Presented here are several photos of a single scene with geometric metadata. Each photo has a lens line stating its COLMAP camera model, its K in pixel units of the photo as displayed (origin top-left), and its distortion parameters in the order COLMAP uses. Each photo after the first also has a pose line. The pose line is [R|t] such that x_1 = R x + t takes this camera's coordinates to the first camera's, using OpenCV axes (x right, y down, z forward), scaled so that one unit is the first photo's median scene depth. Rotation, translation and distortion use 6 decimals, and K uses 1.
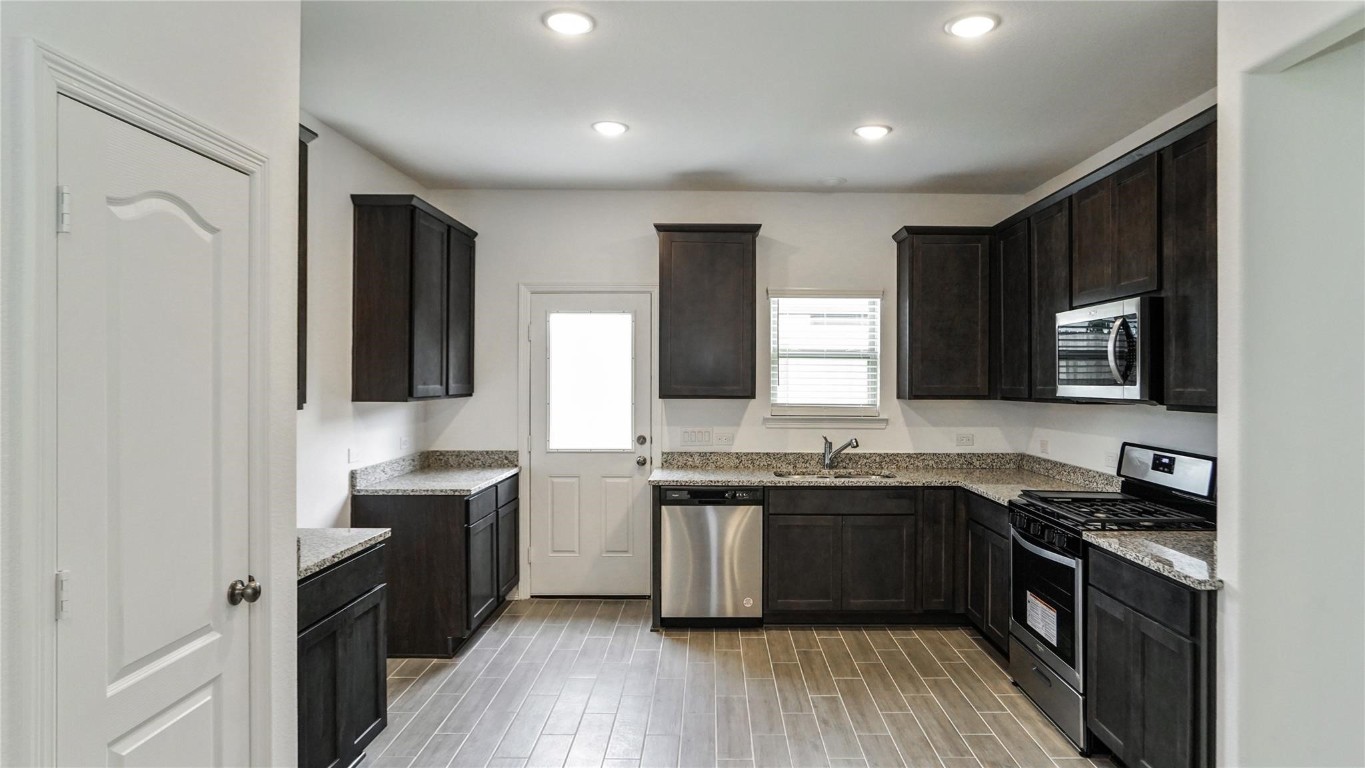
lens RADIAL K [[742.3, 0, 720.6], [0, 742.3, 384.7], [0, 0, 1]] dist [-0.000859, -0.000582]
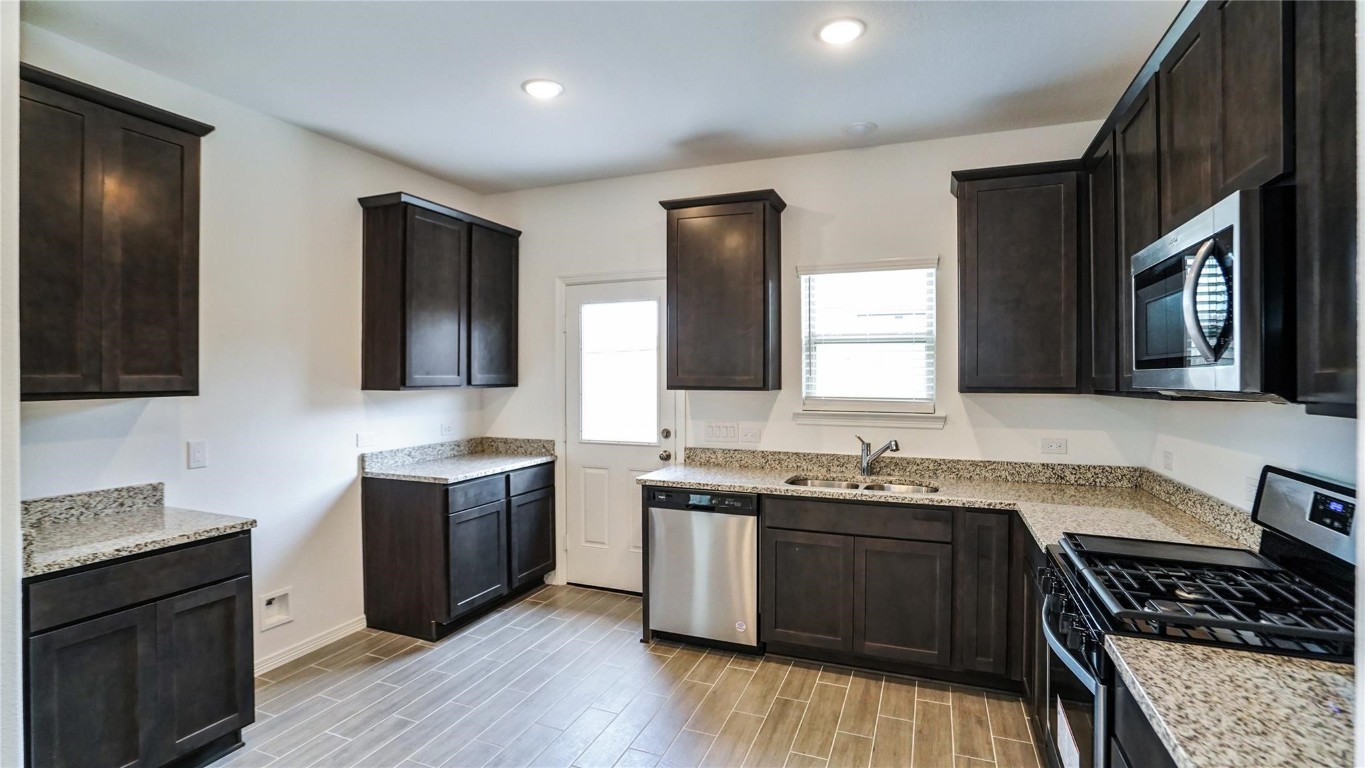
lens RADIAL K [[617.5, 0, 682.5], [0, 617.5, 384.0], [0, 0, 1]] dist [-0.027412, 0.001246]
pose [[0.926704, 0.001994, -0.375787, 0.225325], [-0.000183, 0.999988, 0.004855, 0.007711], [0.375792, -0.004430, 0.926694, 0.293169]]
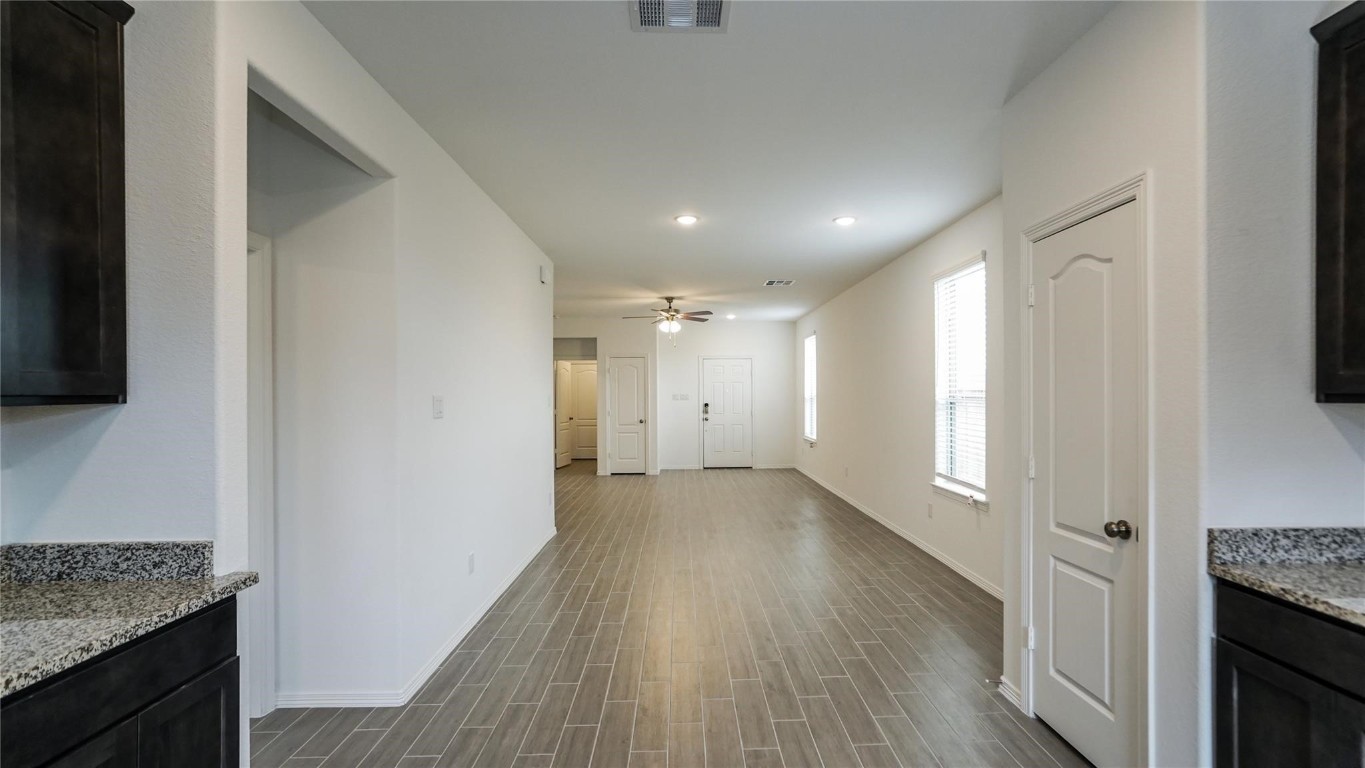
lens RADIAL K [[638.5, 0, 700.0], [0, 638.5, 389.8], [0, 0, 1]] dist [-0.034052, 0.026065]
pose [[-0.999827, 0.000115, -0.018585, 0.044400], [0.000033, 0.999990, 0.004418, 0.012217], [0.018586, 0.004416, -0.999818, 0.851402]]
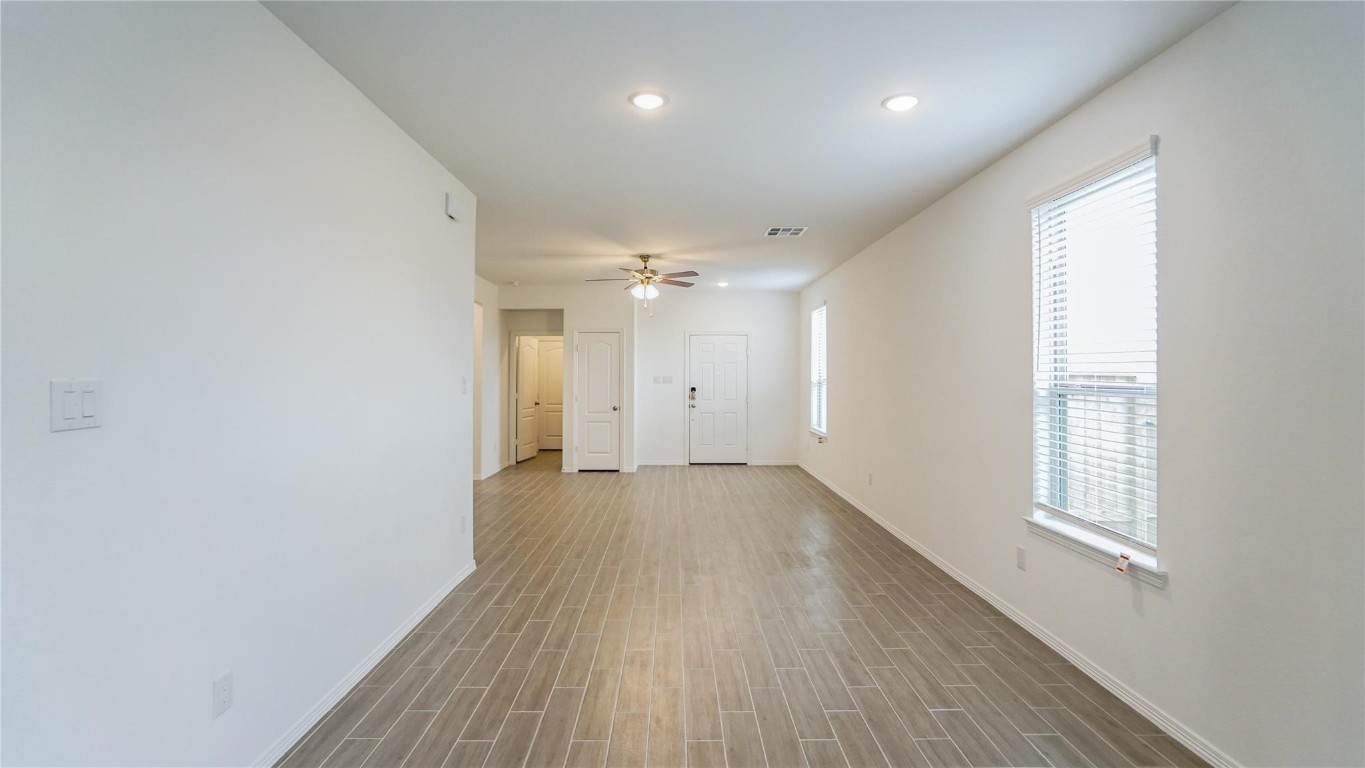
lens RADIAL K [[623.0, 0, 676.9], [0, 623.0, 363.0], [0, 0, 1]] dist [0.000544, 0.000280]
pose [[-0.999914, -0.007849, 0.010500, 0.010697], [-0.007939, 0.999931, -0.008615, 0.013304], [-0.010432, -0.008697, -0.999908, 0.474019]]
